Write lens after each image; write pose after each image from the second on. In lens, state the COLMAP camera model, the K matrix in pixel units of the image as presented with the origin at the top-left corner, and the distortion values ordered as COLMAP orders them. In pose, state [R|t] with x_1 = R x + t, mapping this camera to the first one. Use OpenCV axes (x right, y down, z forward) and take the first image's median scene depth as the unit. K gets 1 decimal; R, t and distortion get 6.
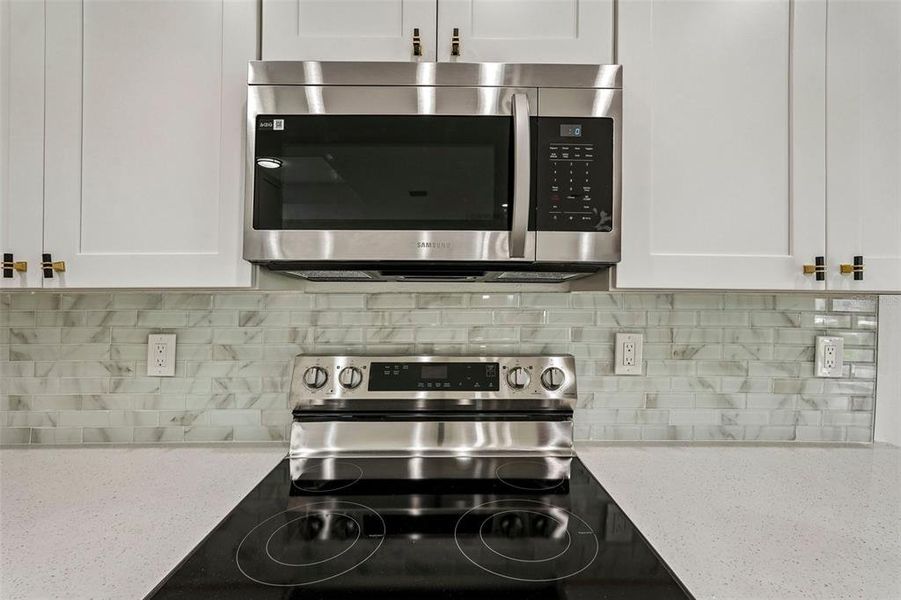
lens RADIAL K [[397.4, 0, 435.3], [0, 397.4, 294.3], [0, 0, 1]] dist [-0.005526, 0.001282]
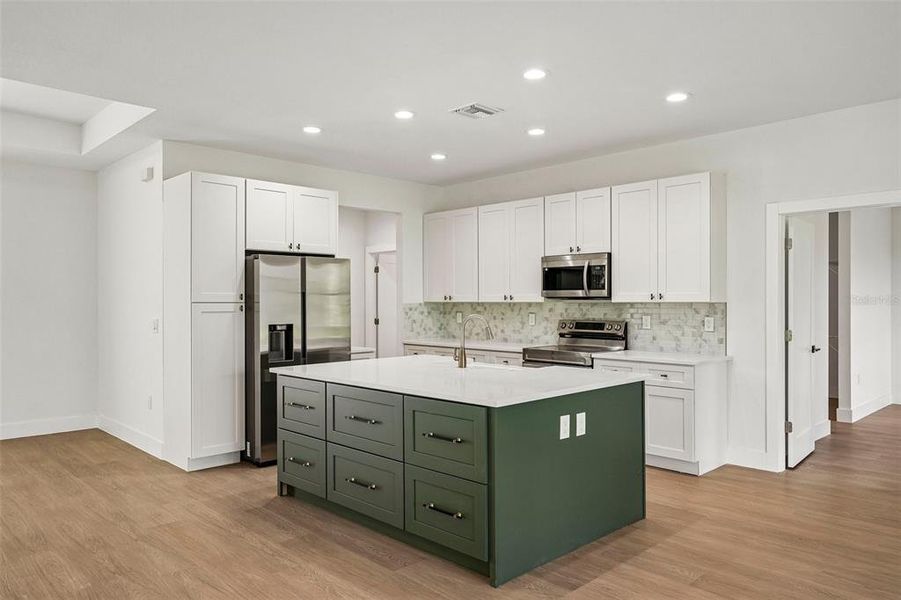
lens RADIAL K [[628.8, 0, 448.7], [0, 628.8, 294.9], [0, 0, 1]] dist [0.007932, -0.010338]
pose [[0.684579, -0.008420, -0.728890, 3.079605], [0.004913, 0.999964, -0.006937, -0.041201], [0.728923, 0.001167, 0.684595, -3.608711]]
